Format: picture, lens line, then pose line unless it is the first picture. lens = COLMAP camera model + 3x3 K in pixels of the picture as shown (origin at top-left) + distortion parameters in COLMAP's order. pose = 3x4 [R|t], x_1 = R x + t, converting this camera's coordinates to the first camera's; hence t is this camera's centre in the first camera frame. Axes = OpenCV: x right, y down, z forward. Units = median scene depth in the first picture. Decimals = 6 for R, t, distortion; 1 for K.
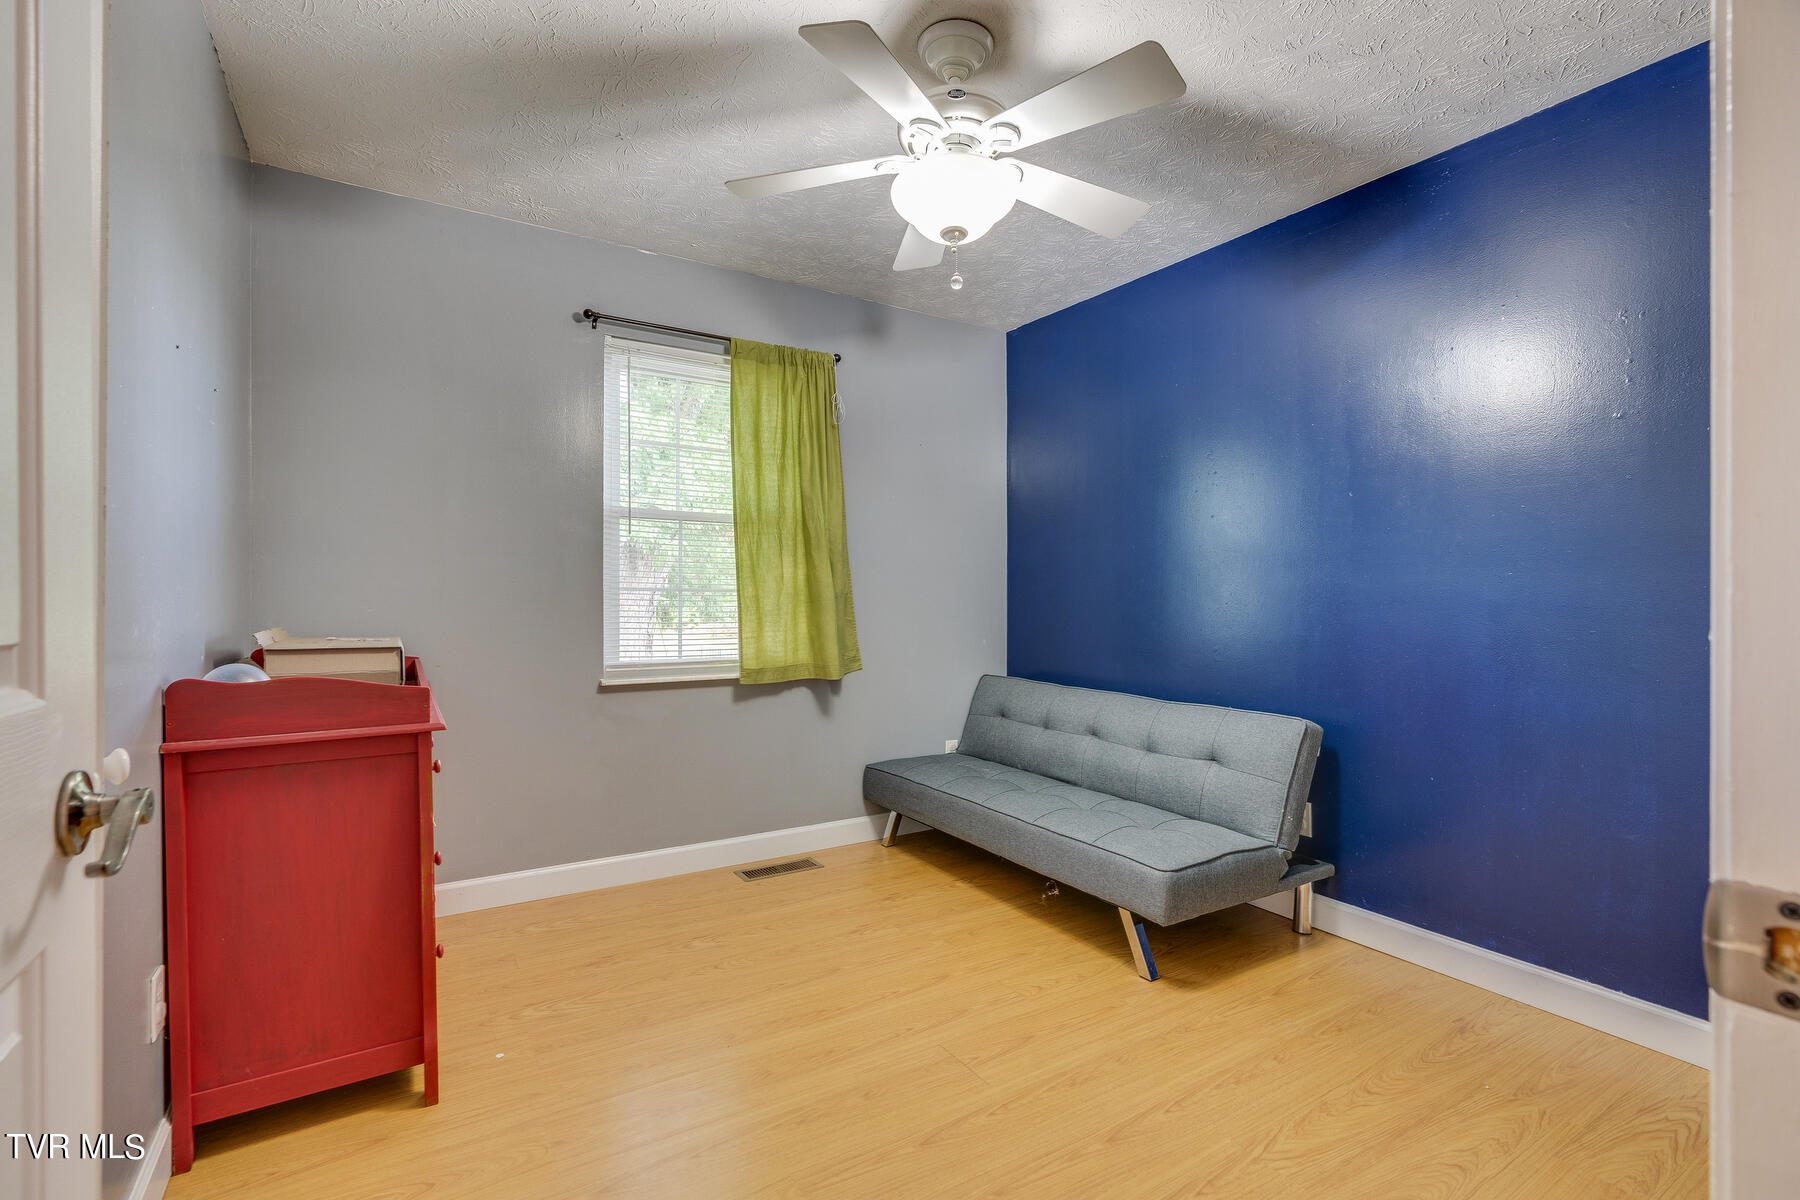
lens RADIAL K [[816.9, 0, 885.3], [0, 816.9, 599.0], [0, 0, 1]] dist [-0.001379, 0.000802]
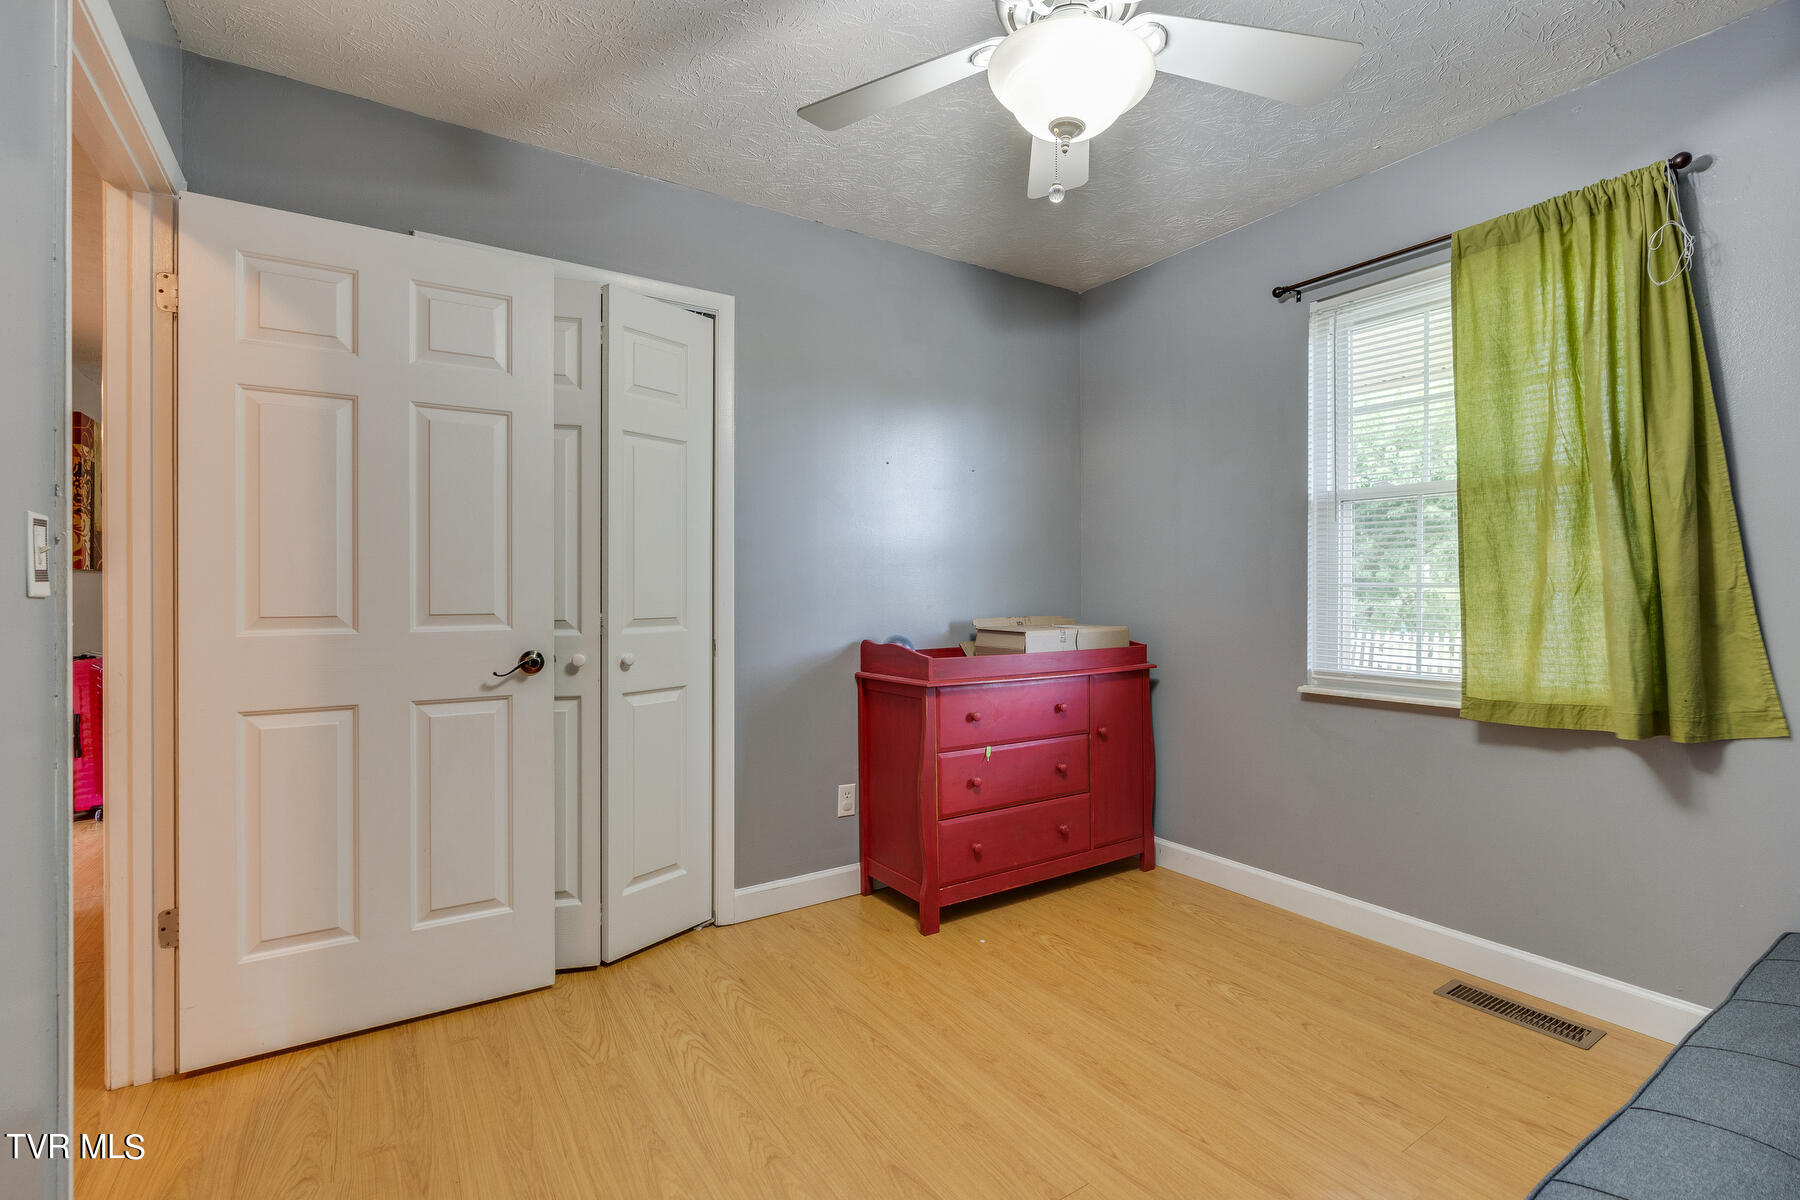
lens RADIAL K [[816.9, 0, 900.5], [0, 816.9, 585.2], [0, 0, 1]] dist [-0.001379, 0.000802]
pose [[0.031122, -0.006746, -0.999493, 0.538959], [0.004956, 0.999966, -0.006595, -0.008812], [0.999503, -0.004748, 0.031154, 0.518334]]
